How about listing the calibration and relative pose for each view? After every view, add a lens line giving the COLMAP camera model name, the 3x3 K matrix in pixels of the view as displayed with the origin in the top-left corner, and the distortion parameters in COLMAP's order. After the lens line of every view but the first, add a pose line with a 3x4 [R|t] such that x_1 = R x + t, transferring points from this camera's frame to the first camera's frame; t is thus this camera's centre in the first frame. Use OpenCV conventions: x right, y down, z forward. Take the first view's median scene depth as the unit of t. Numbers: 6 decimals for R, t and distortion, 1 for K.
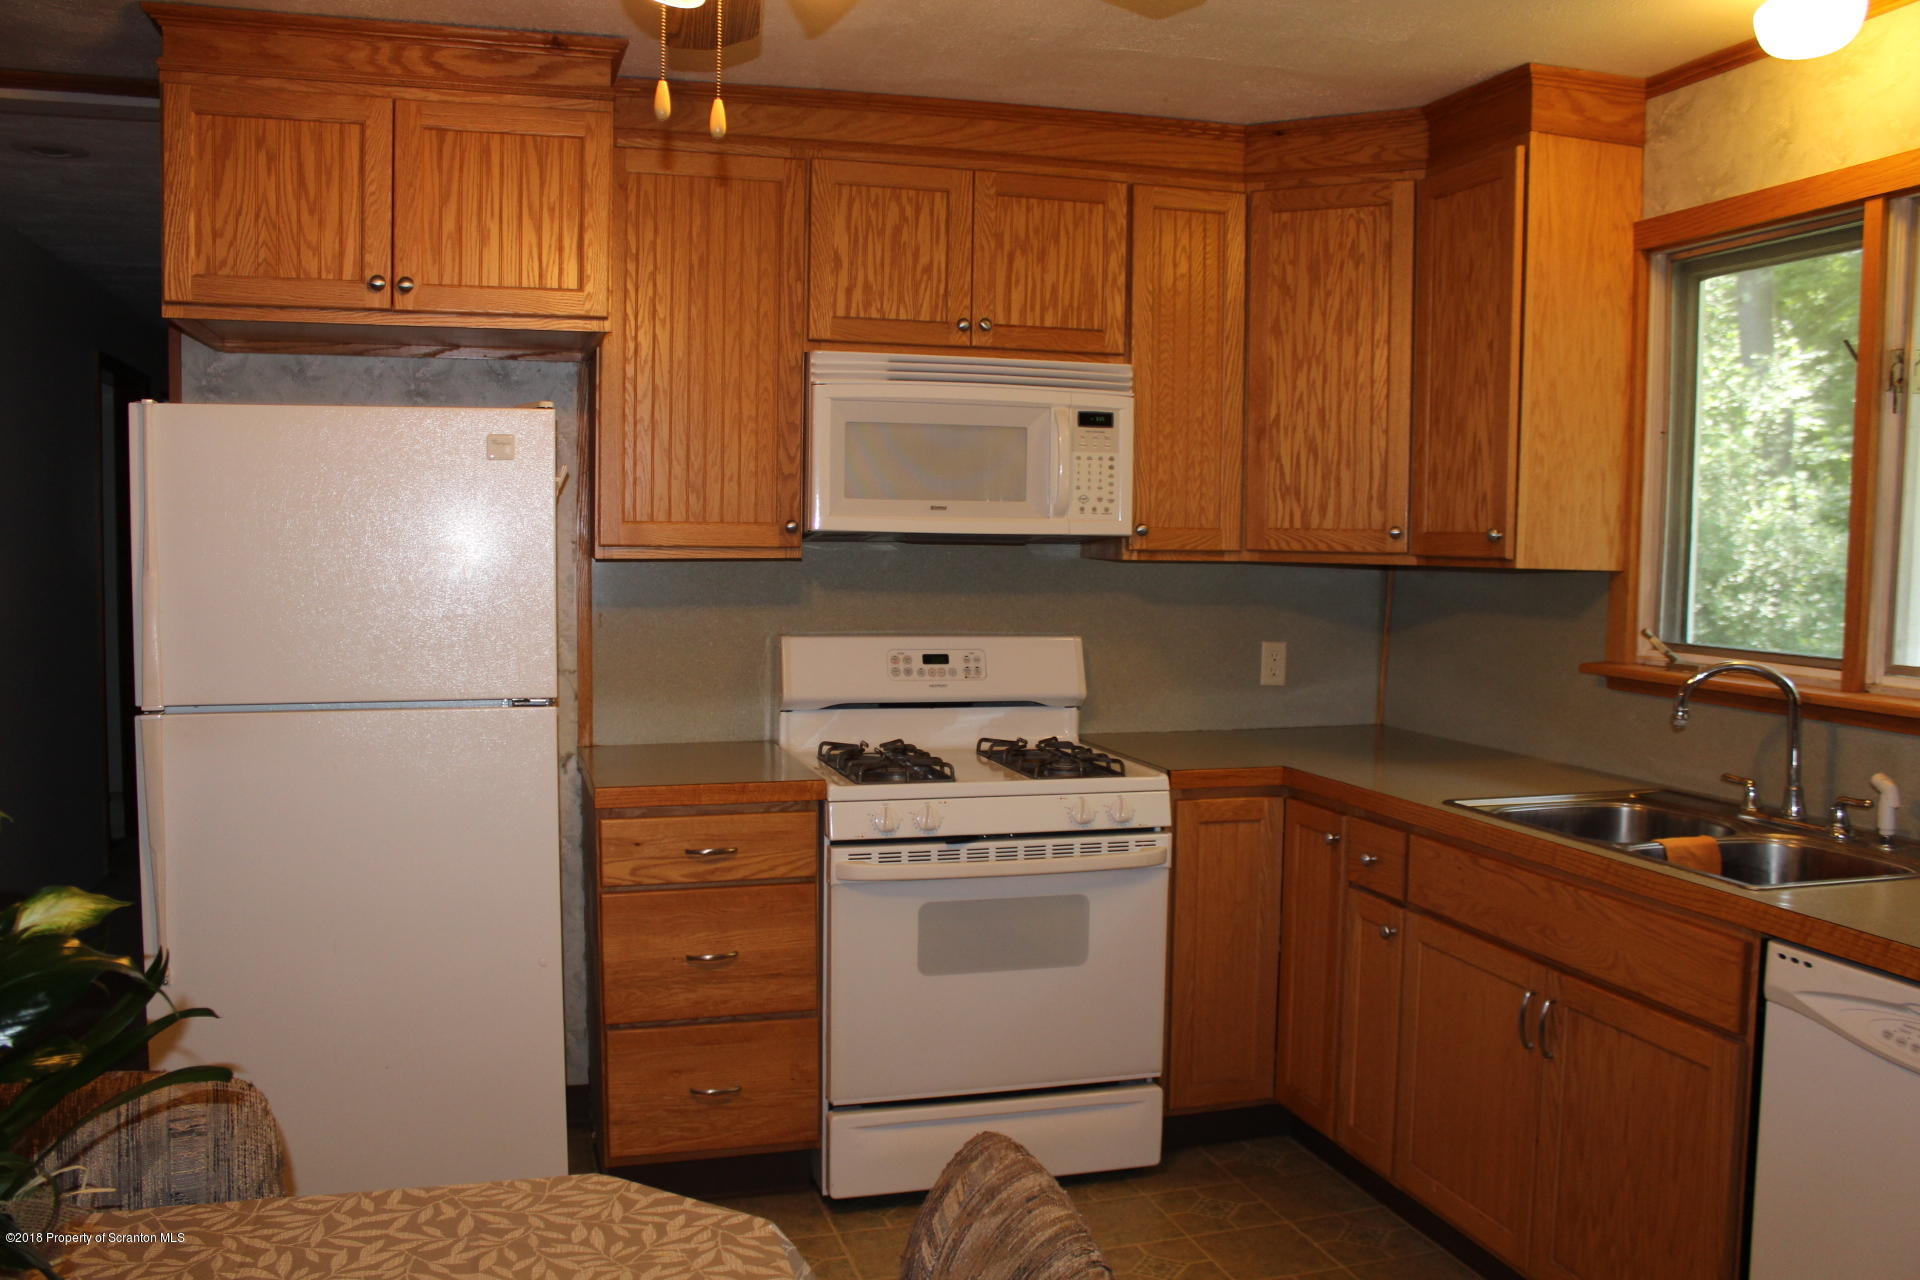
lens RADIAL K [[1611.3, 0, 961.0], [0, 1611.3, 664.5], [0, 0, 1]] dist [-0.166276, 0.152741]
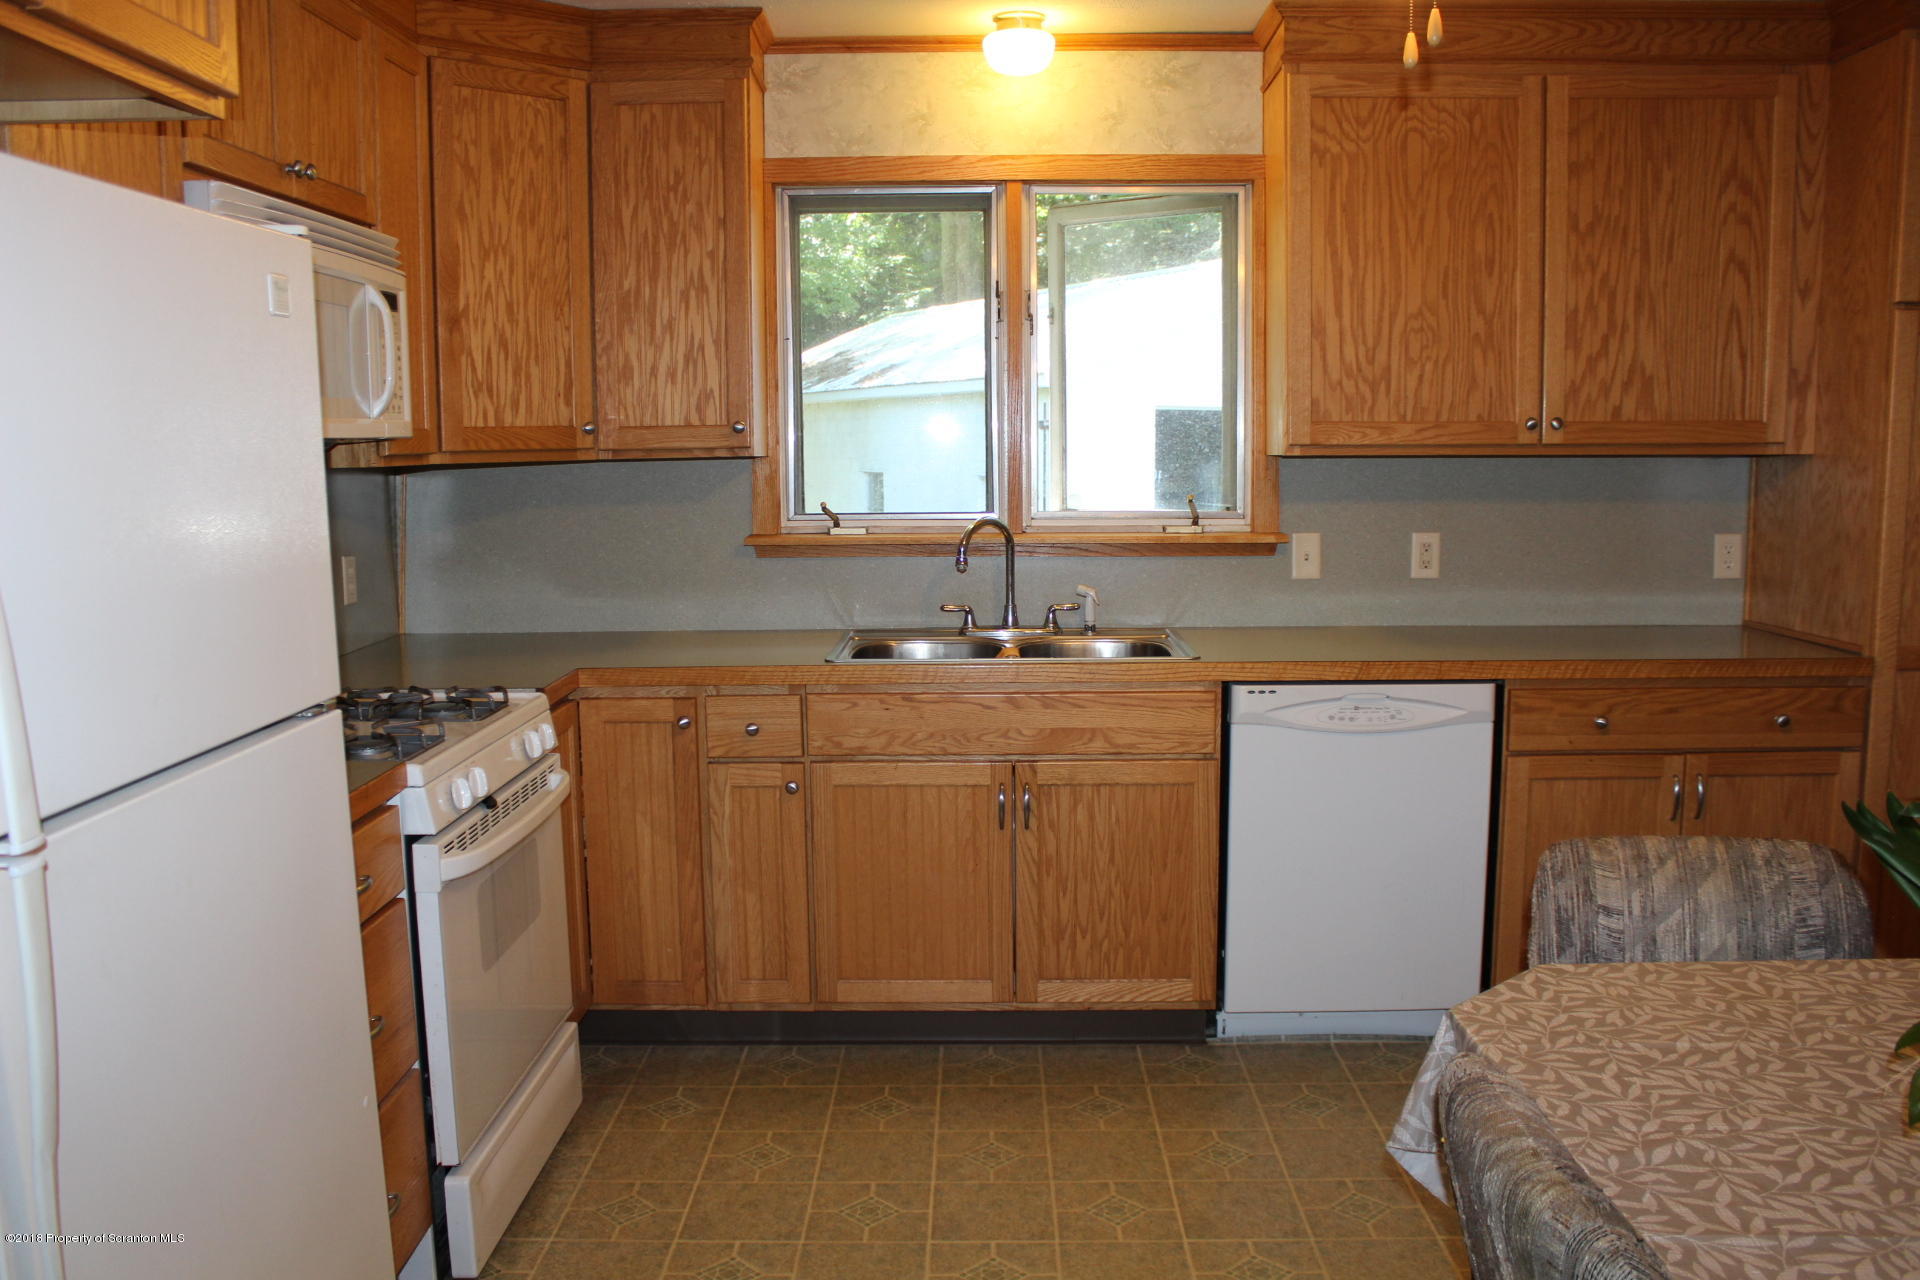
lens RADIAL K [[1611.3, 0, 961.0], [0, 1611.3, 664.5], [0, 0, 1]] dist [-0.166276, 0.152741]
pose [[0.297555, -0.146674, 0.943370, -0.649896], [0.089192, 0.988077, 0.125492, -0.040858], [-0.950529, 0.046800, 0.307090, 0.474400]]
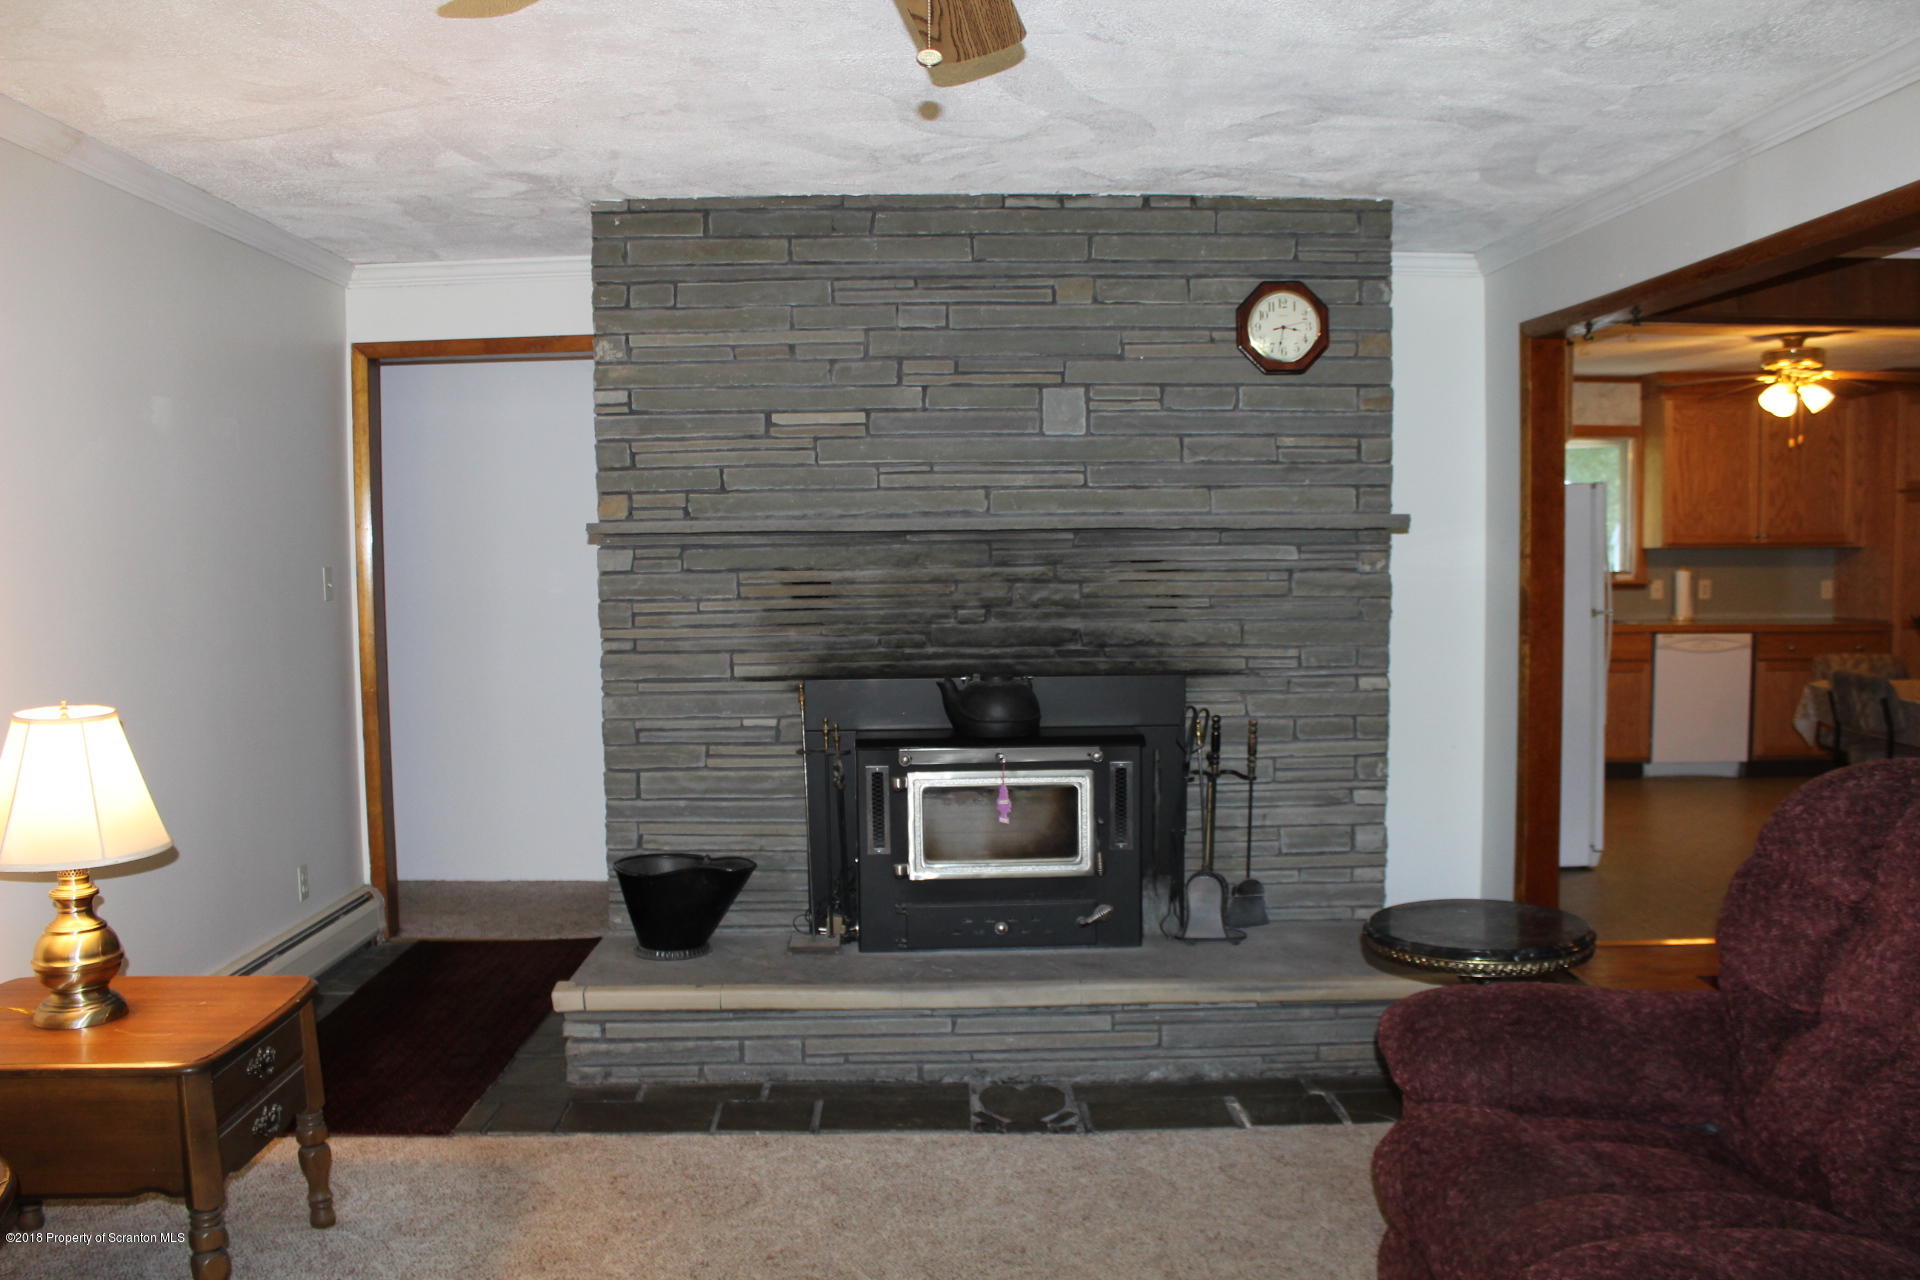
lens RADIAL K [[1611.3, 0, 961.0], [0, 1611.3, 664.5], [0, 0, 1]] dist [-0.166276, 0.152741]
pose [[0.270029, -0.082931, 0.959274, -2.428523], [0.087756, 0.994257, 0.061253, -0.095942], [-0.958845, 0.067642, 0.275756, 1.003815]]
